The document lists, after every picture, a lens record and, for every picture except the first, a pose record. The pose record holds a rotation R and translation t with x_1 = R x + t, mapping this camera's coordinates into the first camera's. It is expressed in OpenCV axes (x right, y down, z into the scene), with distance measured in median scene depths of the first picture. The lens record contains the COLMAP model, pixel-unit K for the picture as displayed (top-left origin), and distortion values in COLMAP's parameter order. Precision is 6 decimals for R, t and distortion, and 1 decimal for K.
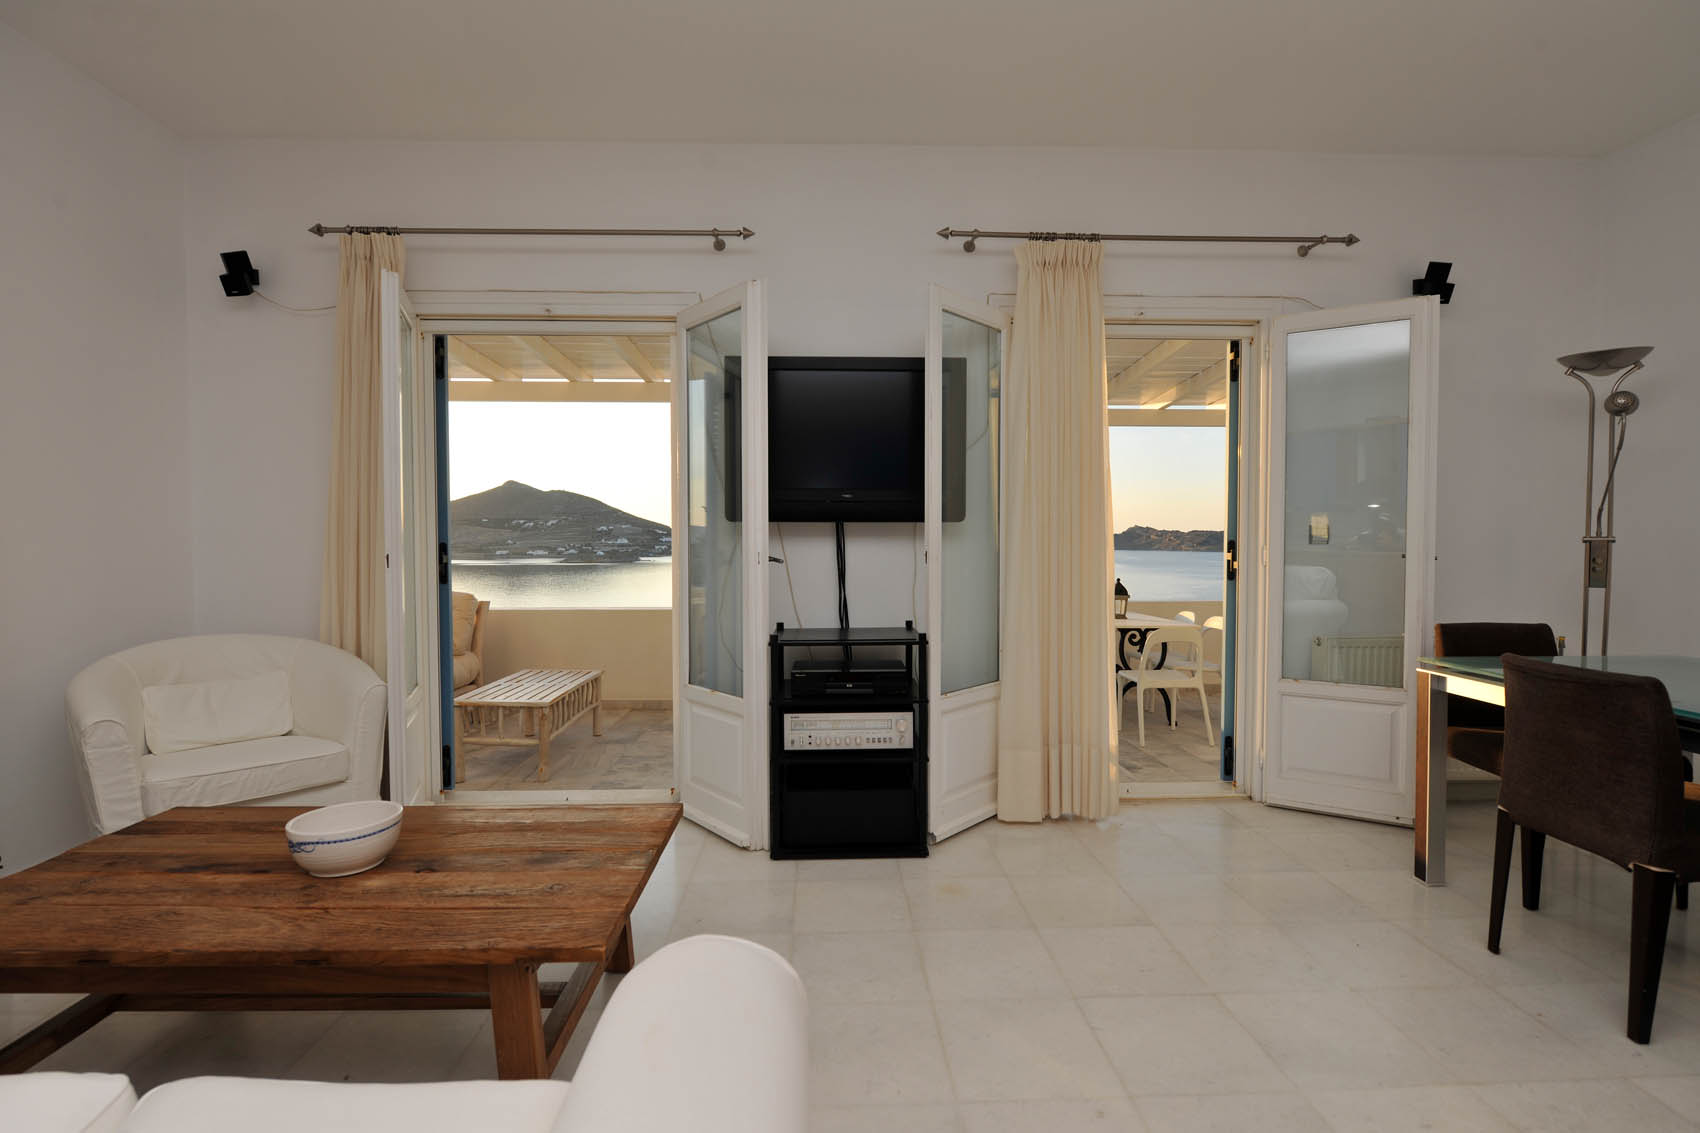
lens RADIAL K [[801.0, 0, 844.6], [0, 801.0, 564.6], [0, 0, 1]] dist [-0.001291, -0.005214]
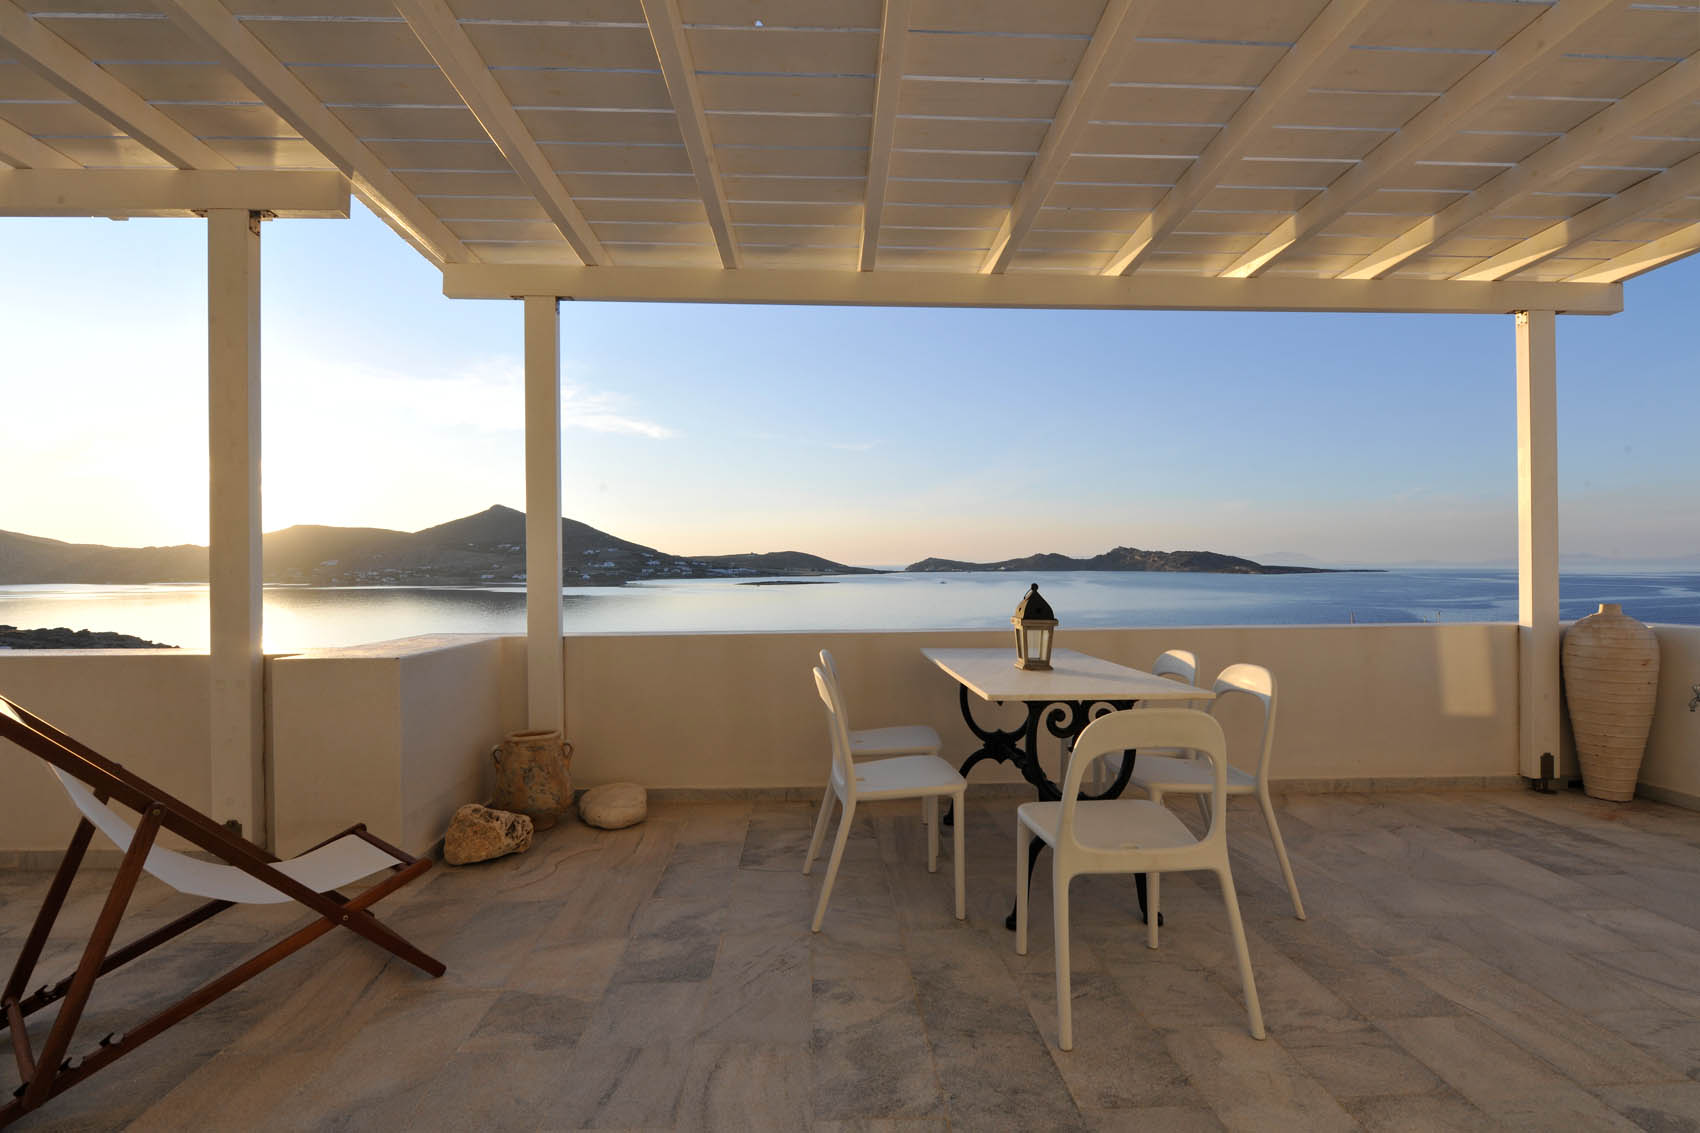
lens RADIAL K [[801.0, 0, 849.8], [0, 801.0, 572.6], [0, 0, 1]] dist [-0.001291, -0.005214]
pose [[0.999723, -0.005121, 0.022953, 0.457562], [0.005531, 0.999826, -0.017834, 0.037827], [-0.022858, 0.017956, 0.999577, 1.094222]]
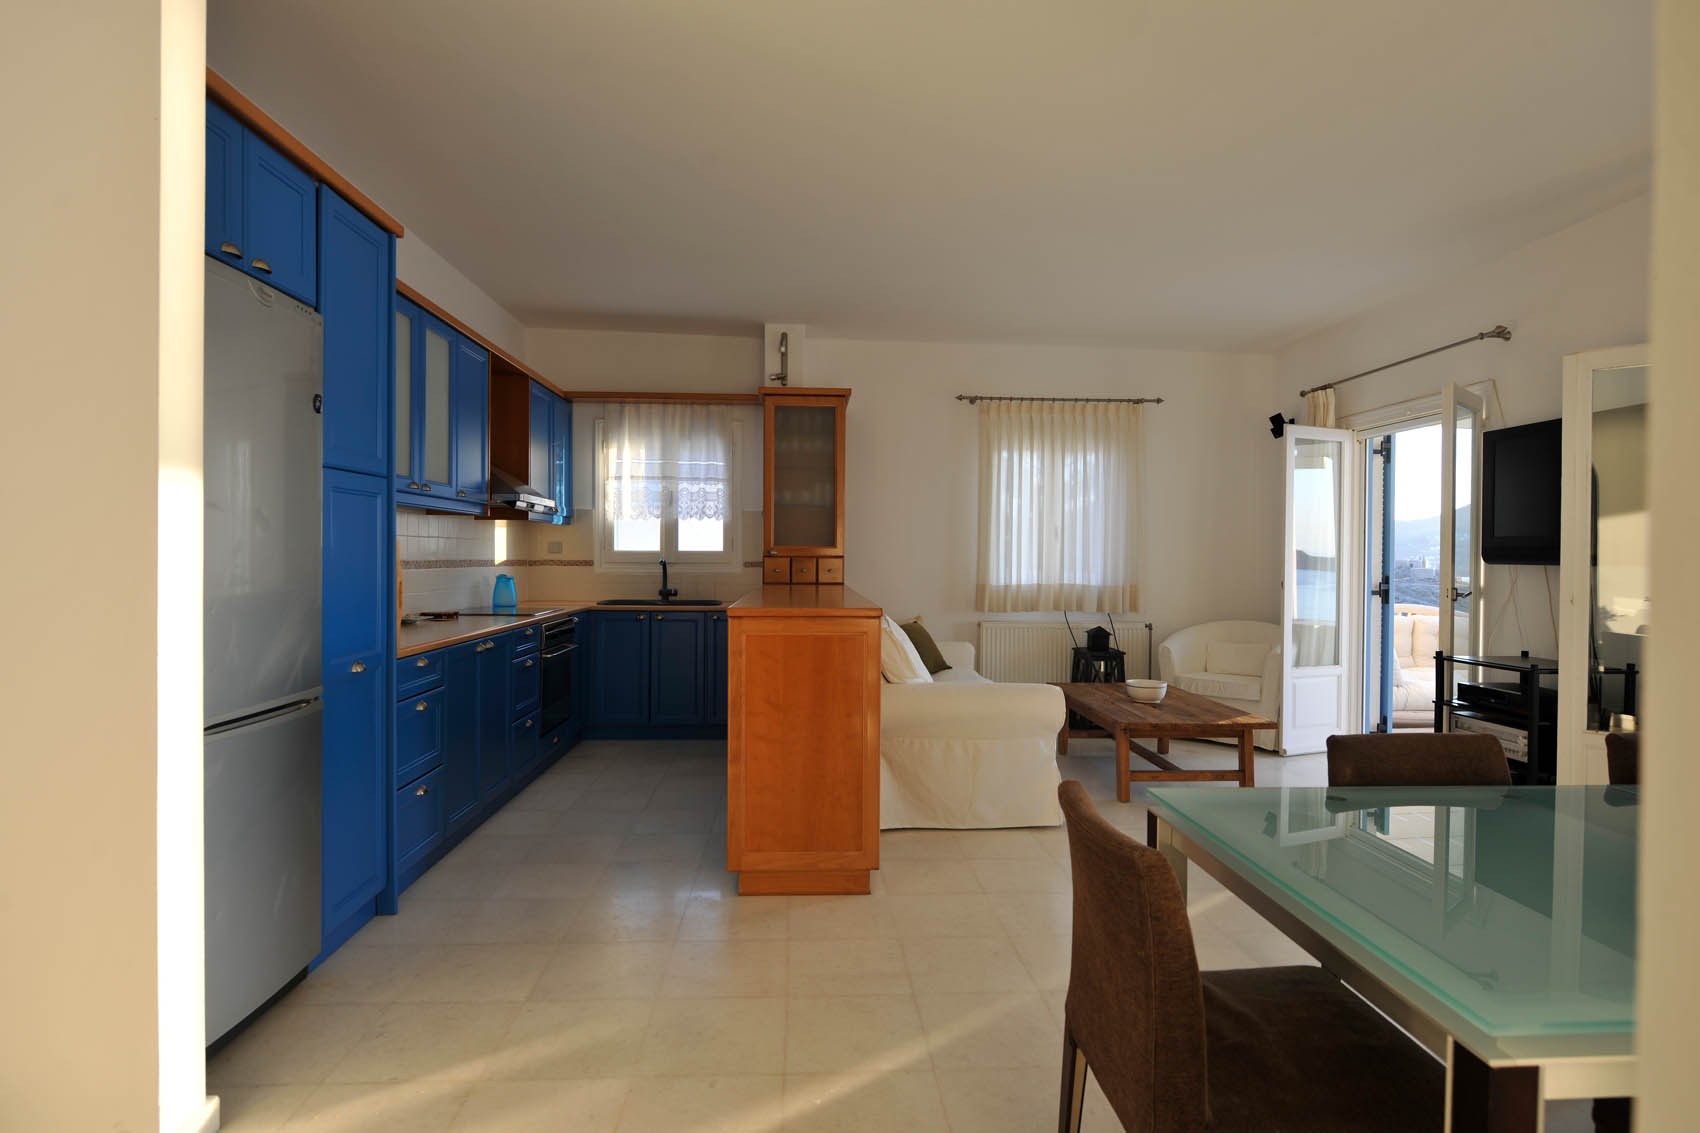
lens RADIAL K [[868.5, 0, 848.0], [0, 868.5, 561.4], [0, 0, 1]] dist [0.002625, 0.000090]
pose [[0.021689, 0.008737, -0.999727, 1.155228], [-0.037716, 0.999257, 0.007914, -0.030294], [0.999053, 0.037535, 0.022003, -0.015792]]
